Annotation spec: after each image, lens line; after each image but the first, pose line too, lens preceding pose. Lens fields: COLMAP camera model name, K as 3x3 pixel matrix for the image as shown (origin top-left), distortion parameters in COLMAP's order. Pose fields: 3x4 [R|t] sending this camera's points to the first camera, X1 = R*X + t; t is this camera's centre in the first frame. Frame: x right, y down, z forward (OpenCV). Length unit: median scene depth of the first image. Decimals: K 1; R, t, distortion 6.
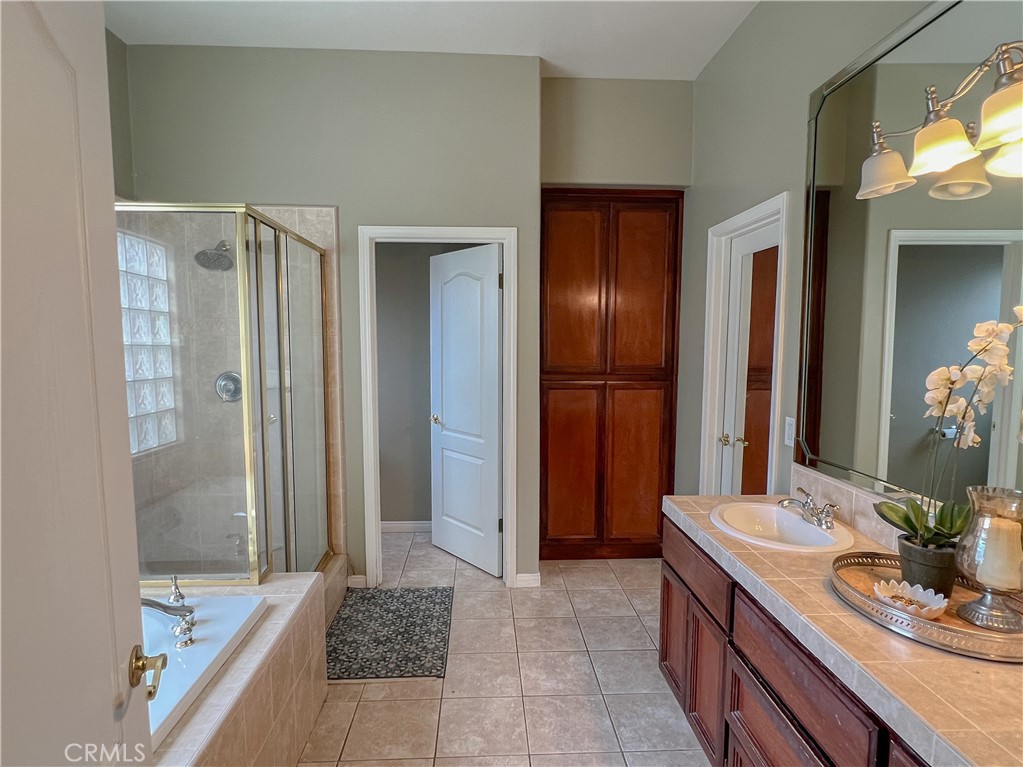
lens RADIAL K [[567.9, 0, 511.4], [0, 567.9, 388.6], [0, 0, 1]] dist [-0.001681, -0.000683]
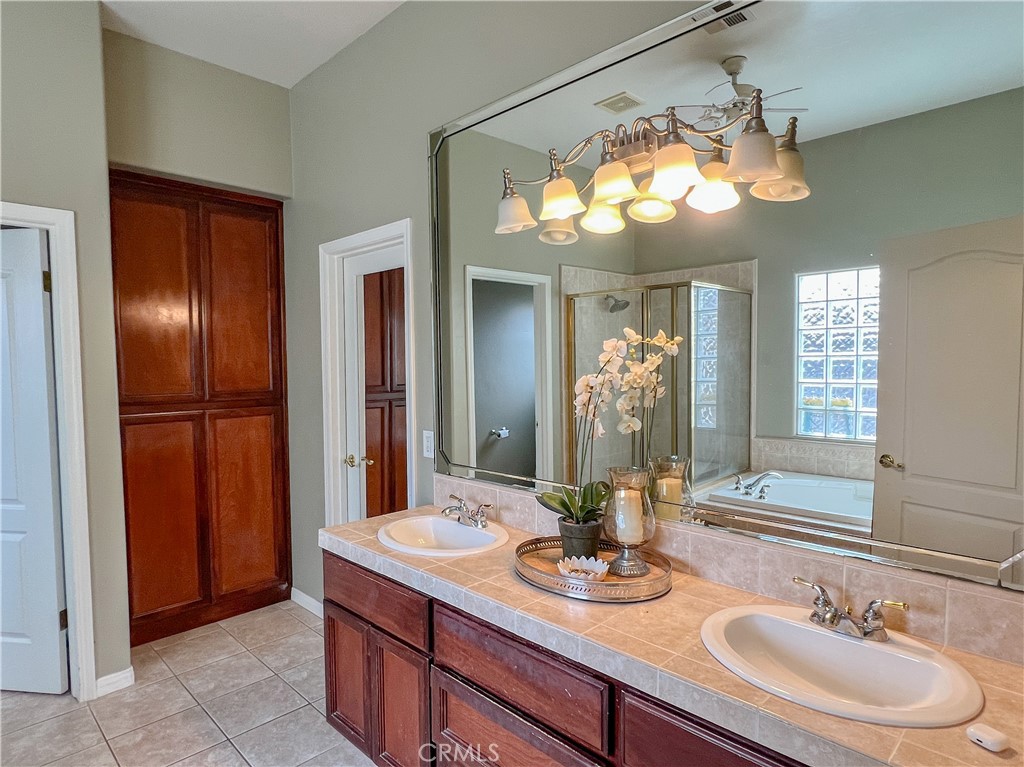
lens RADIAL K [[578.9, 0, 512.7], [0, 578.9, 386.4], [0, 0, 1]] dist [-0.001706, -0.000873]
pose [[0.742035, -0.040034, 0.669164, -0.108115], [0.069610, 0.997420, -0.017519, -0.001515], [-0.666737, 0.059580, 0.742908, 0.087053]]
